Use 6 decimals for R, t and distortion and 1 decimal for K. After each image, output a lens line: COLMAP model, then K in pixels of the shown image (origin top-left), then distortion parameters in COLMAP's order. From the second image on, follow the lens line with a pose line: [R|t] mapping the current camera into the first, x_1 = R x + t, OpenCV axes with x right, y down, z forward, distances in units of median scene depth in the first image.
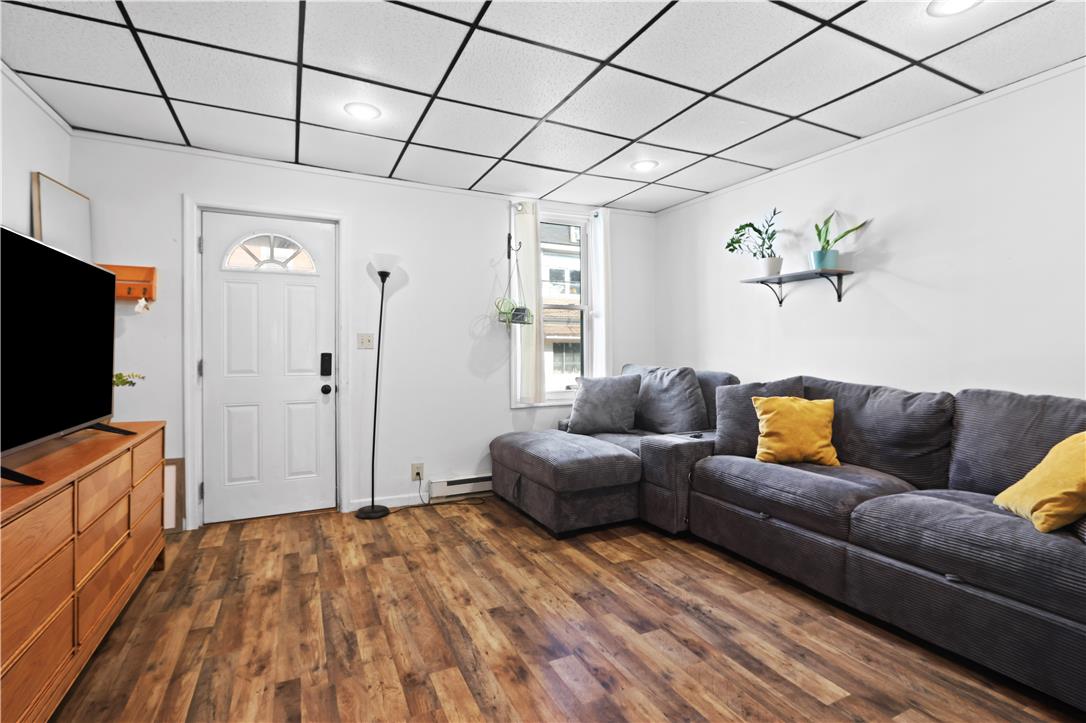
lens RADIAL K [[507.1, 0, 538.9], [0, 507.1, 355.3], [0, 0, 1]] dist [0.000640, 0.000567]
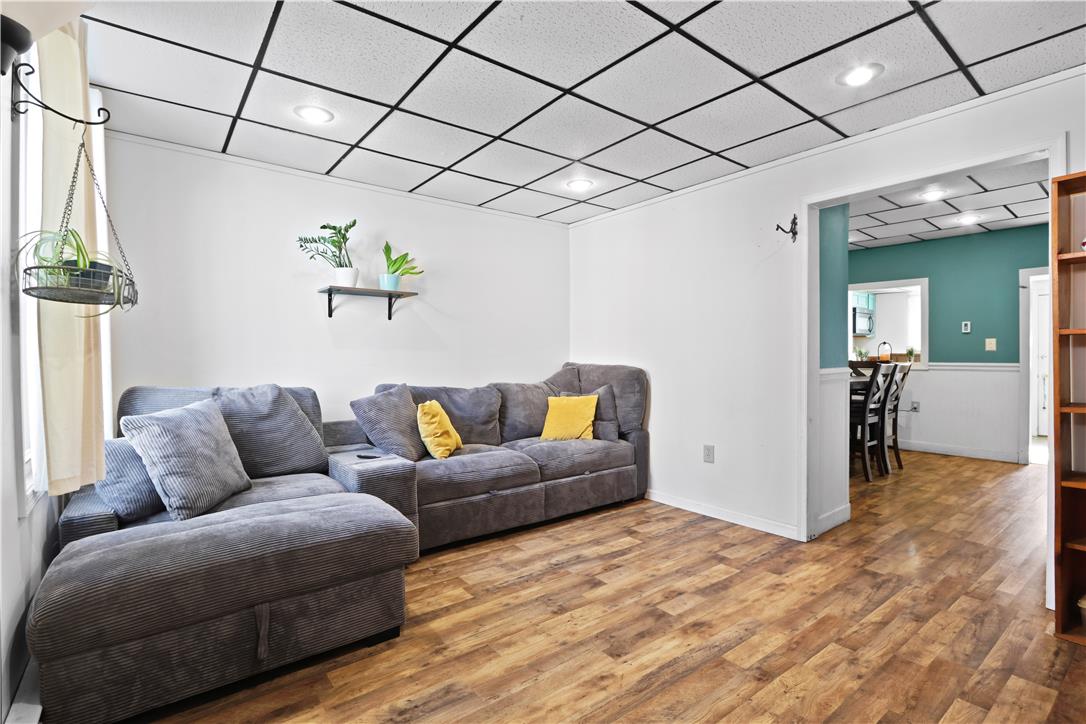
lens RADIAL K [[507.1, 0, 538.9], [0, 507.1, 355.8], [0, 0, 1]] dist [0.000640, 0.000567]
pose [[-0.207512, 0.011838, 0.978161, -0.954757], [0.005856, 0.999924, -0.010859, -0.010435], [-0.978215, 0.003475, -0.207566, 1.340129]]
